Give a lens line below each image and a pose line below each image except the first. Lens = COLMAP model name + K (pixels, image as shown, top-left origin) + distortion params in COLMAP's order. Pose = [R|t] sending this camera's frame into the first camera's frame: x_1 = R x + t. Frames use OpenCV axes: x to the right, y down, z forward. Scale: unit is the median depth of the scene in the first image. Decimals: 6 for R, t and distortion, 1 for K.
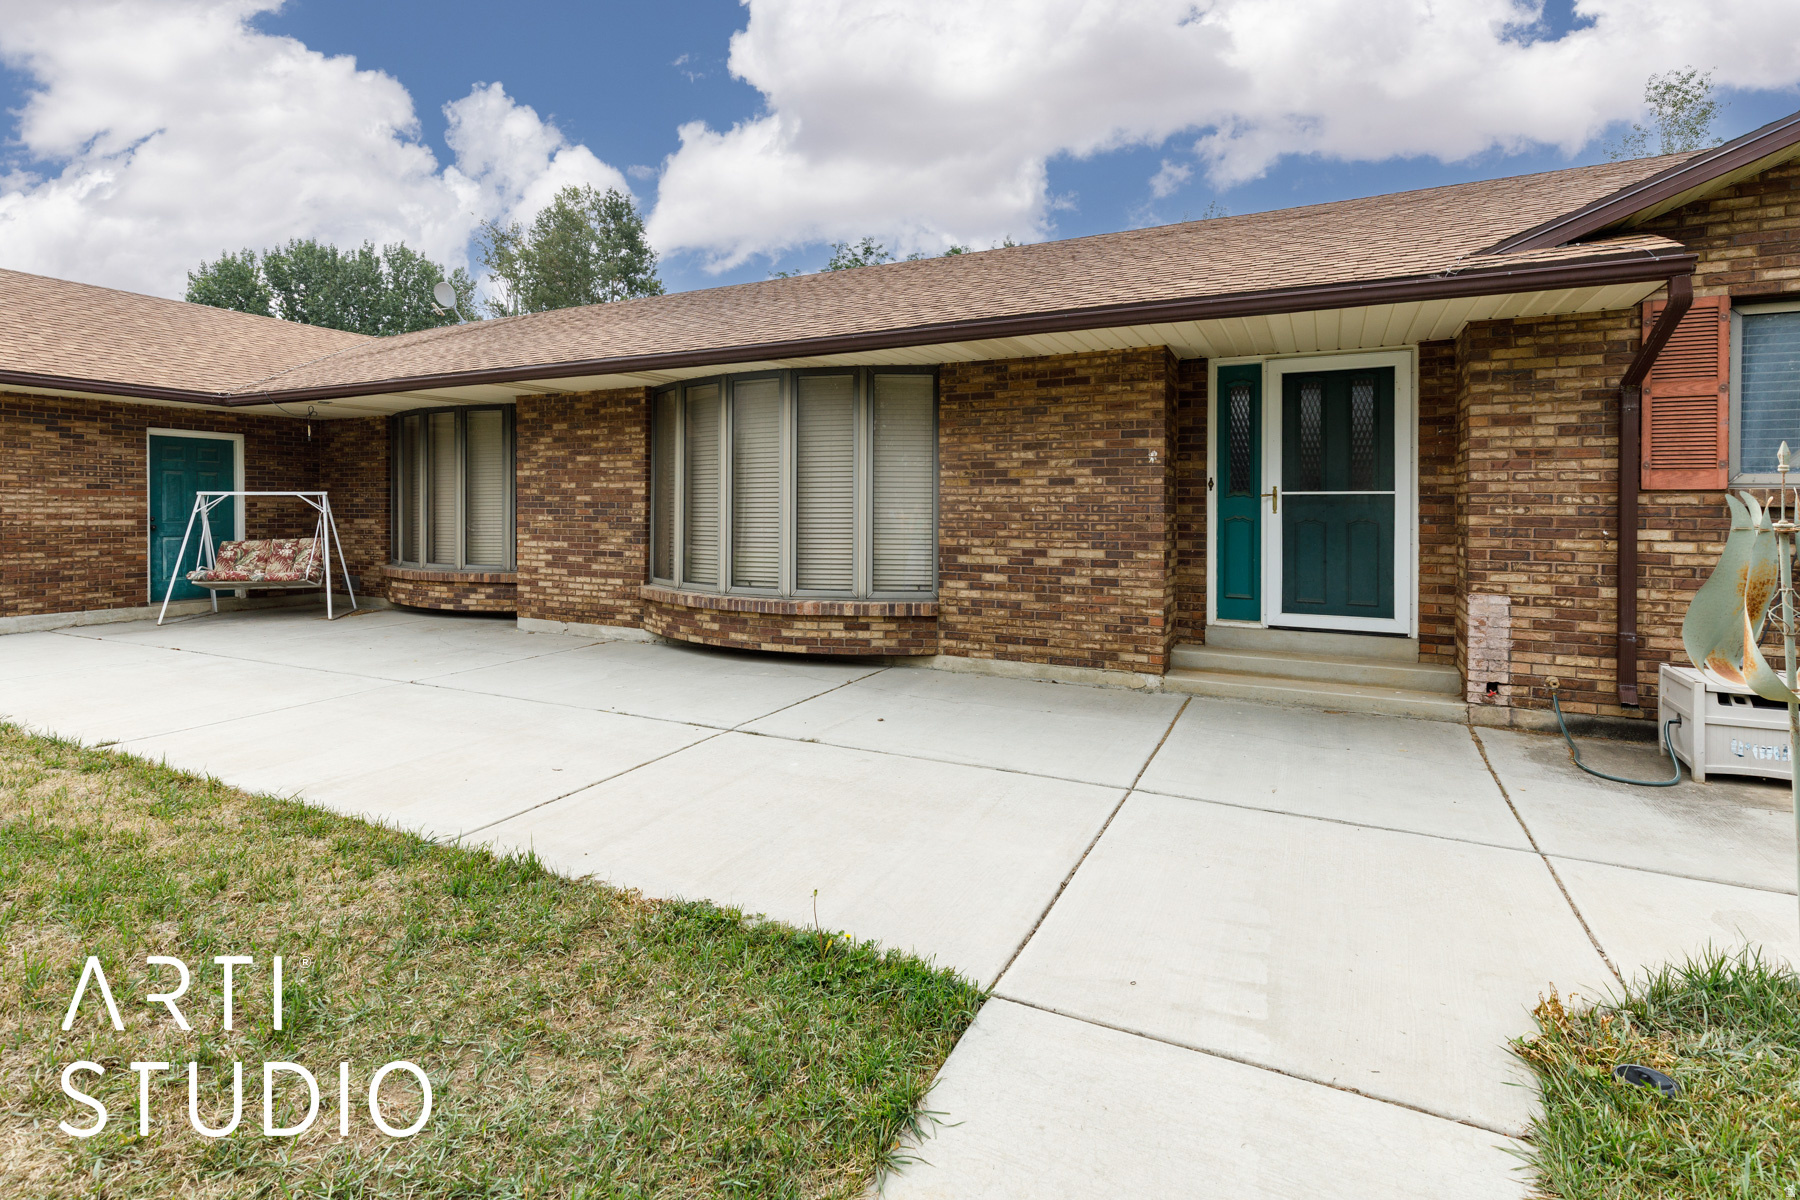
lens RADIAL K [[847.9, 0, 903.4], [0, 847.9, 514.1], [0, 0, 1]] dist [0.010409, -0.000437]
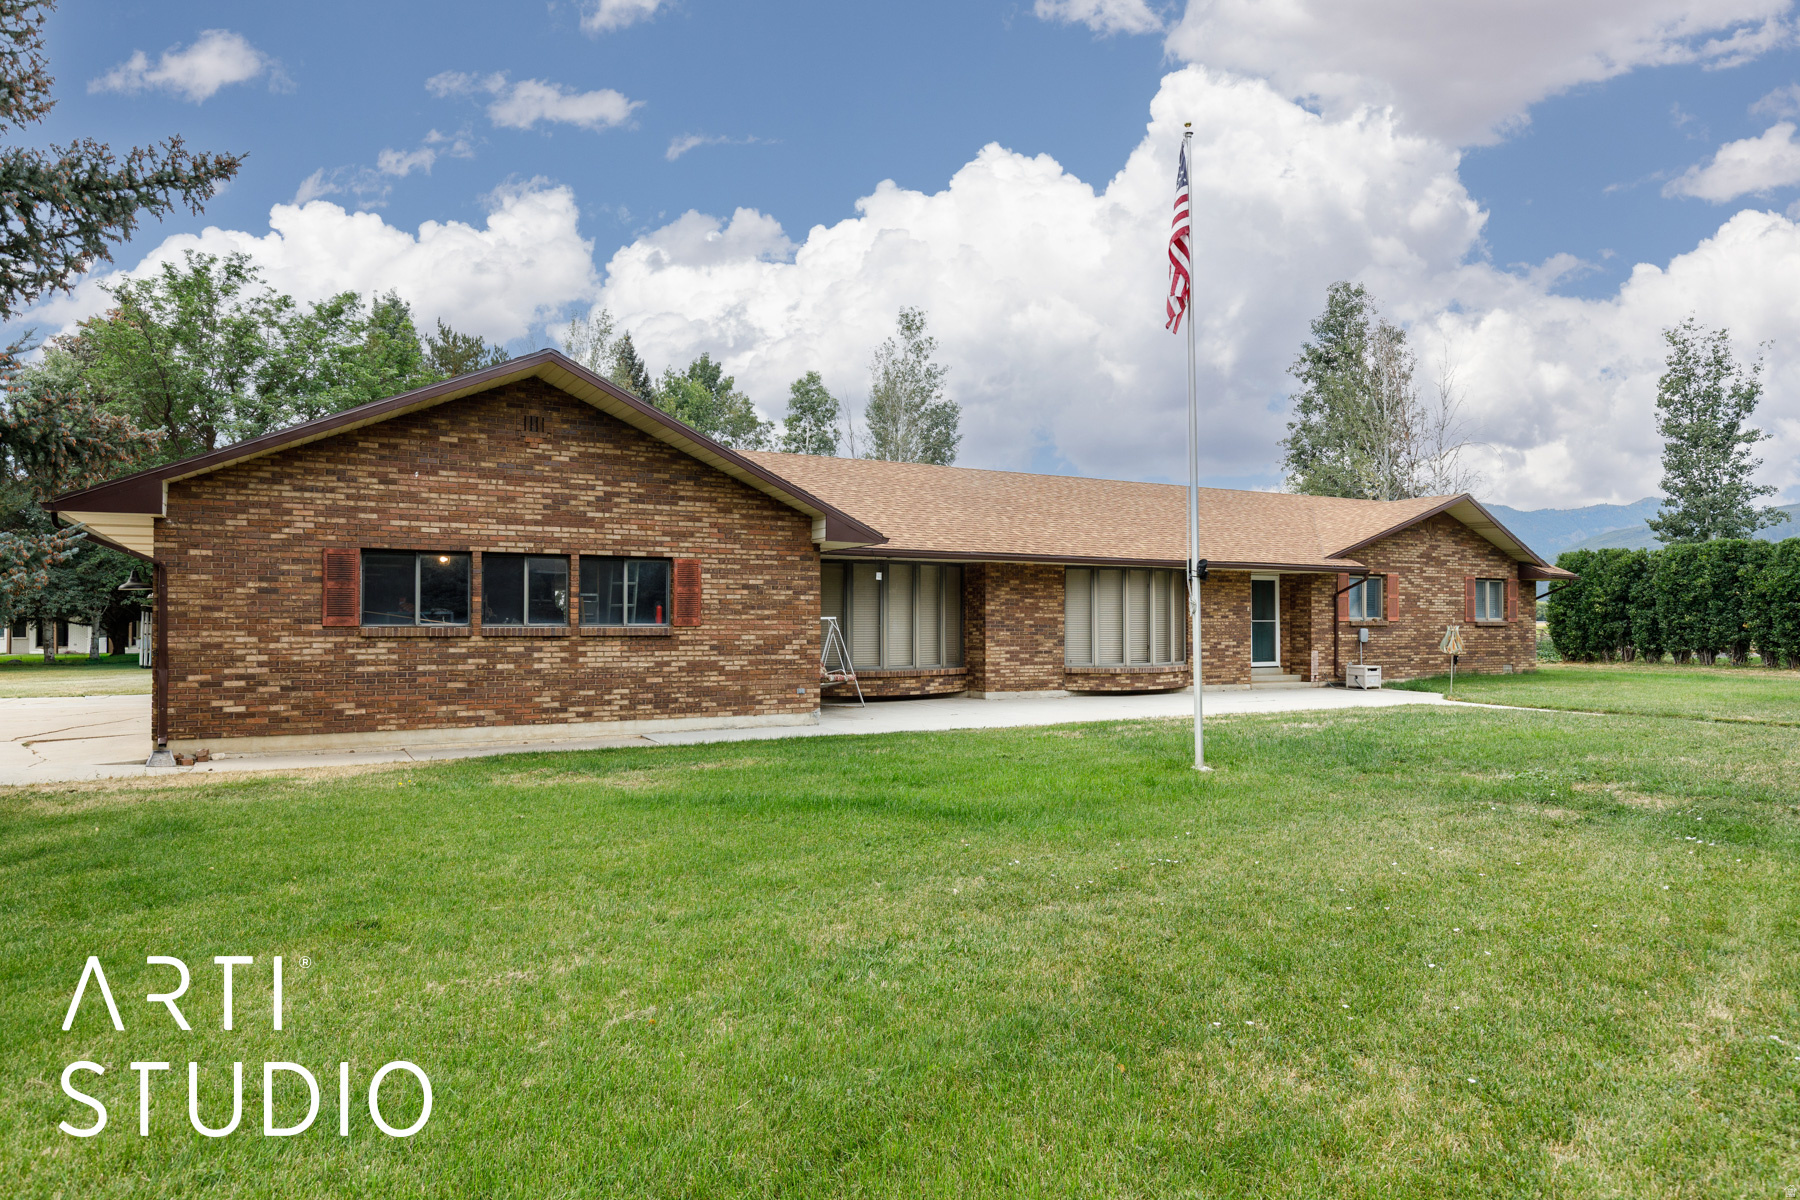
lens RADIAL K [[1154.6, 0, 900.0], [0, 1154.6, 600.0], [0, 0, 1]] dist [0.002209, -0.000408]
pose [[0.560355, 0.012505, 0.828158, -2.539950], [0.005716, 0.999804, -0.018965, -0.020876], [-0.828233, 0.015361, 0.560173, -0.158561]]
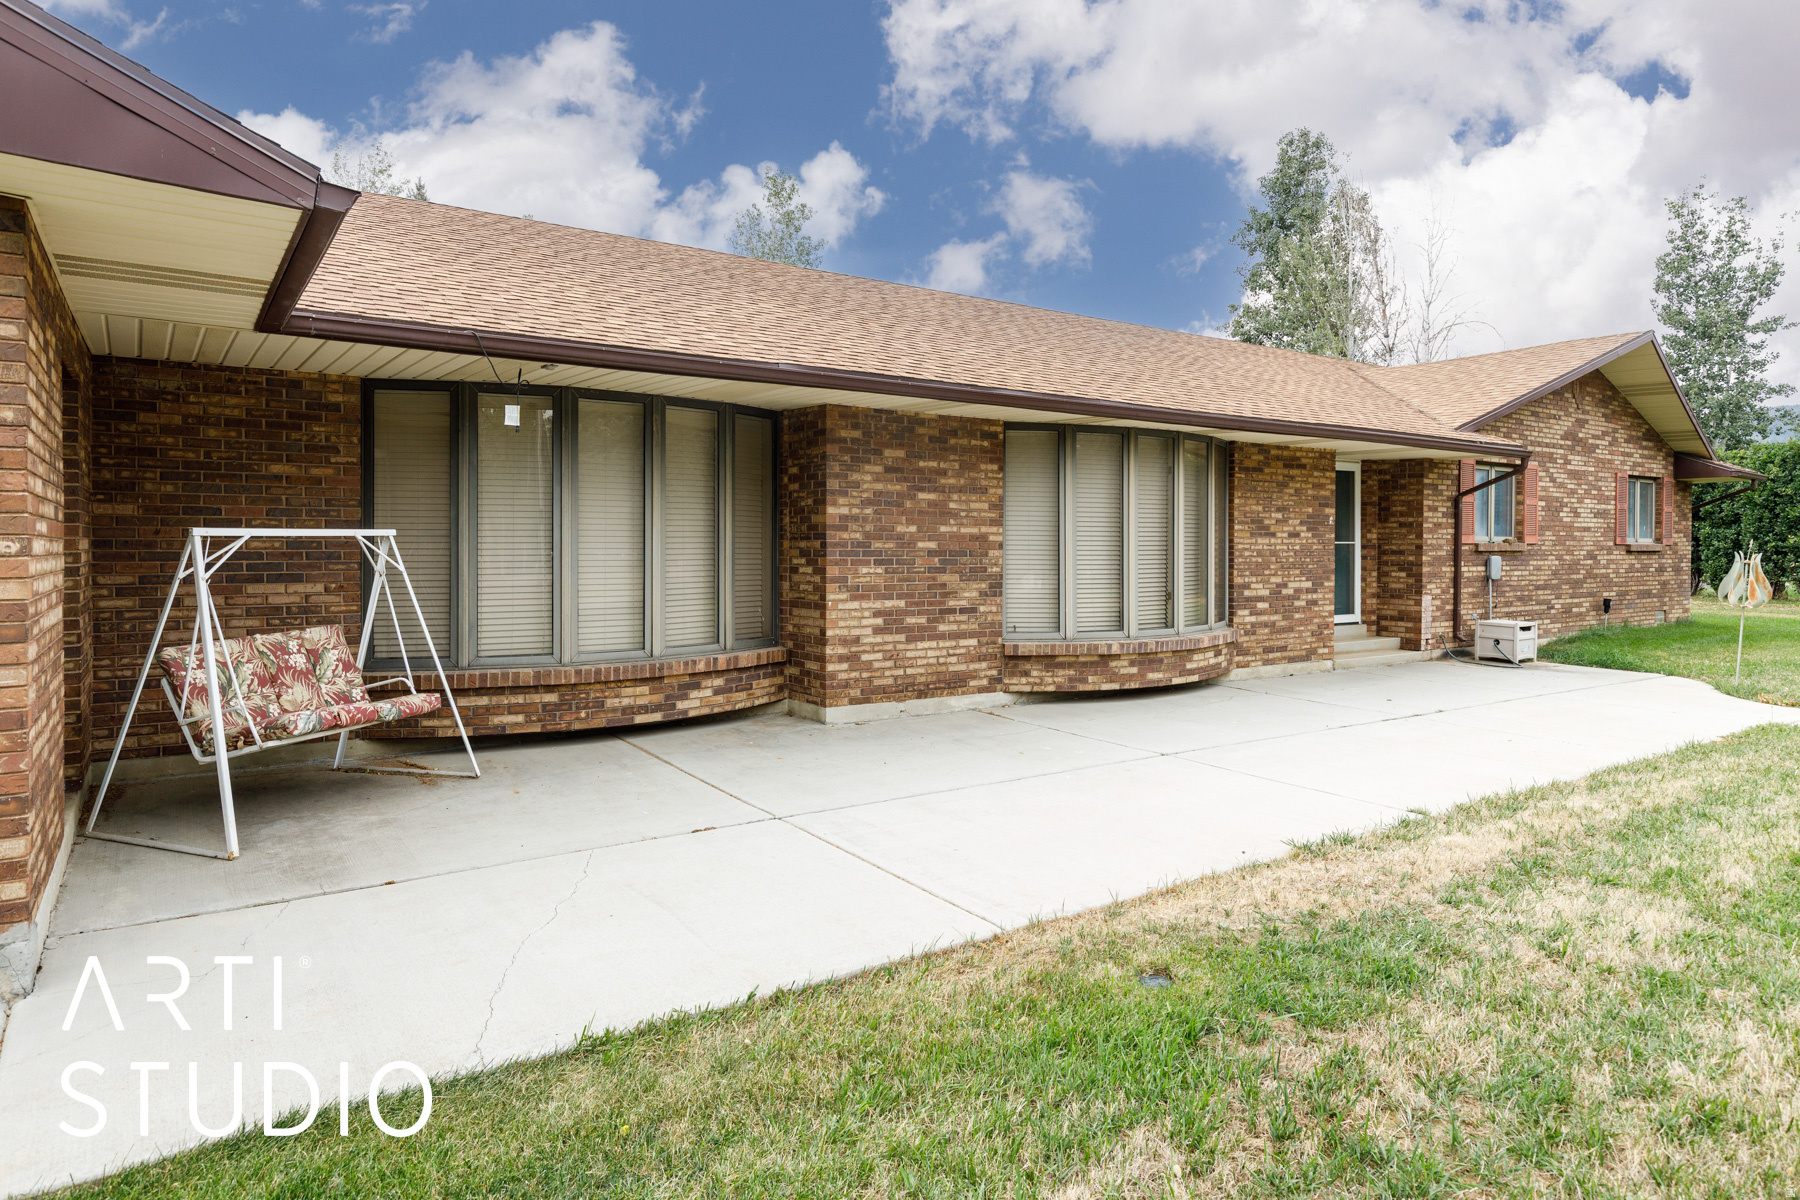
lens RADIAL K [[1090.4, 0, 900.0], [0, 1090.4, 552.6], [0, 0, 1]] dist [0.002514, 0.000097]
pose [[0.478364, -0.009782, 0.878107, -1.281665], [0.004274, 0.999952, 0.008811, -0.020253], [-0.878151, -0.000462, 0.478383, 0.512881]]
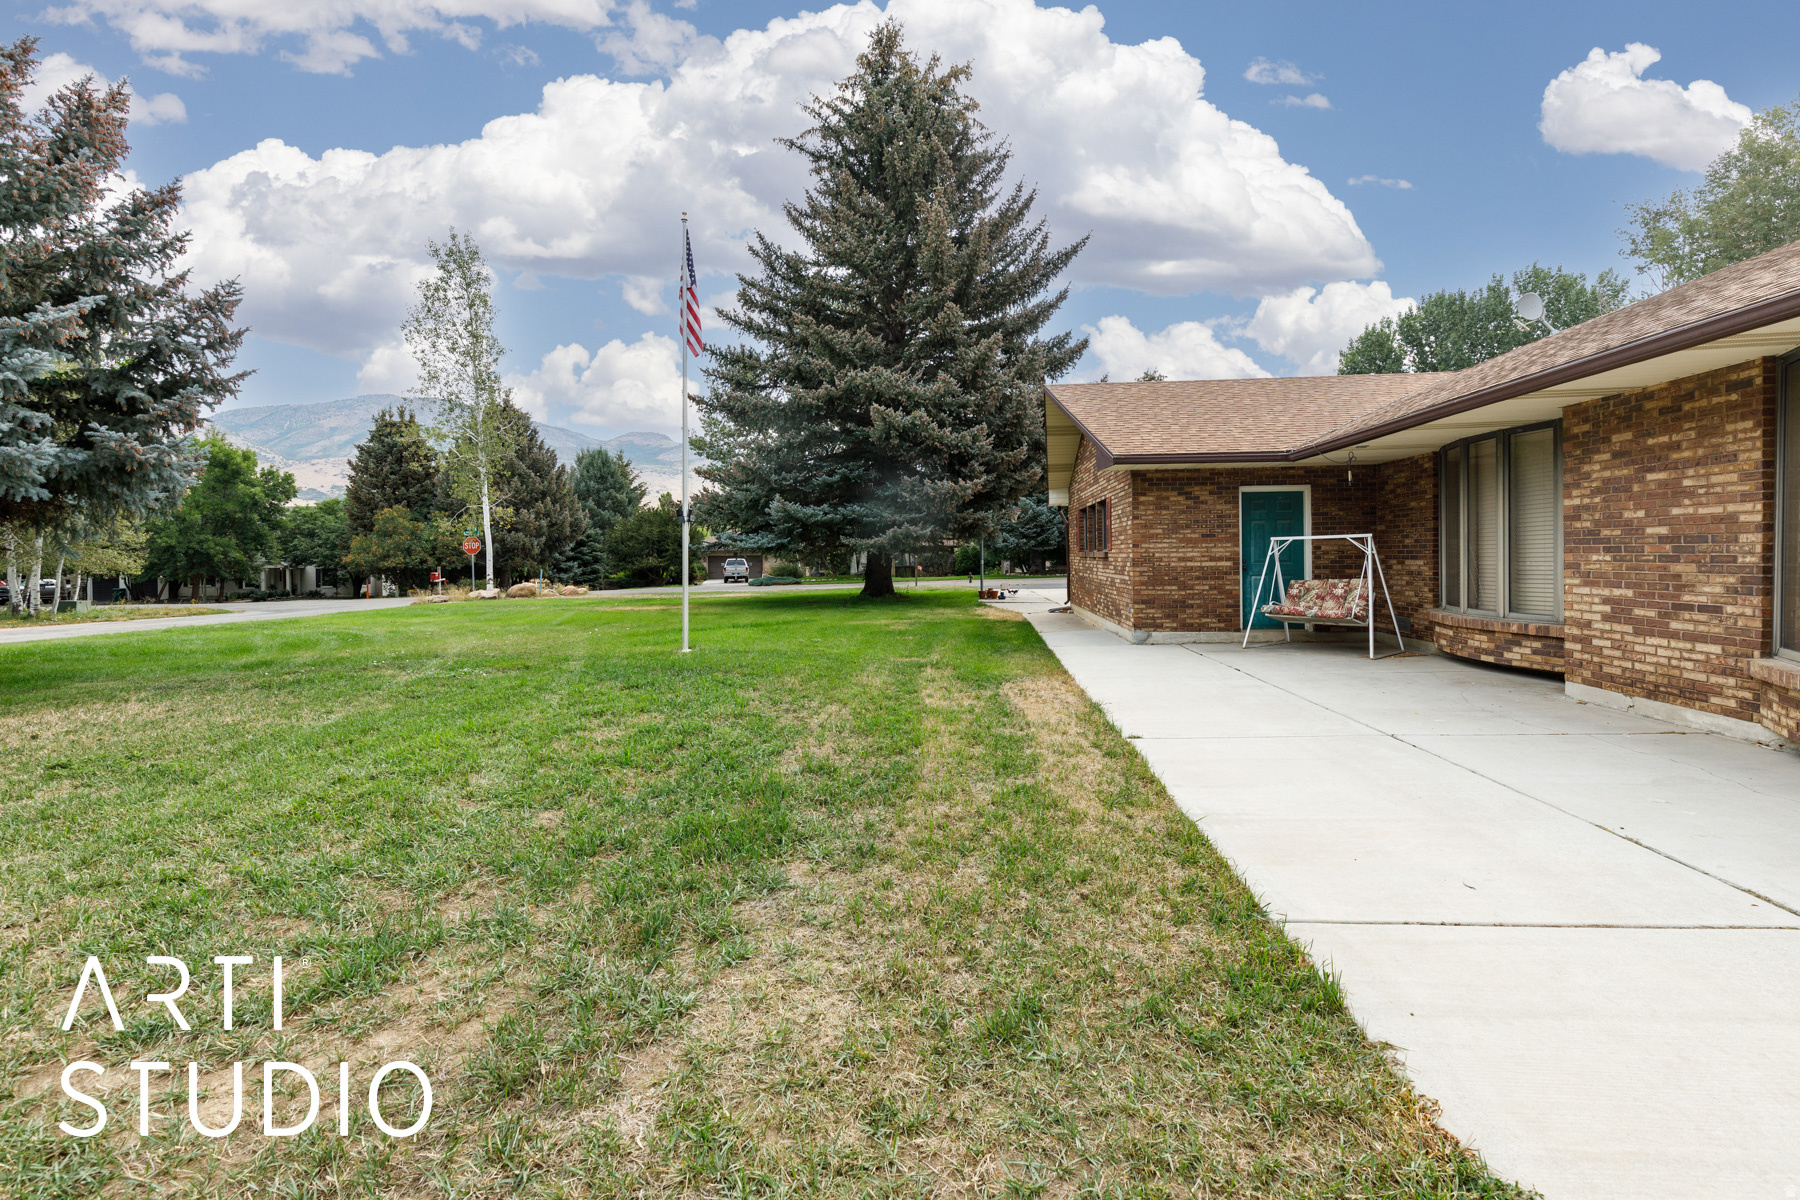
lens RADIAL K [[827.2, 0, 898.2], [0, 827.2, 568.0], [0, 0, 1]] dist [0.002251, 0.000697]
pose [[0.361751, 0.004569, -0.932264, 0.051914], [0.009511, 0.999918, 0.008591, 0.001213], [0.932226, -0.011974, 0.361678, 0.129241]]
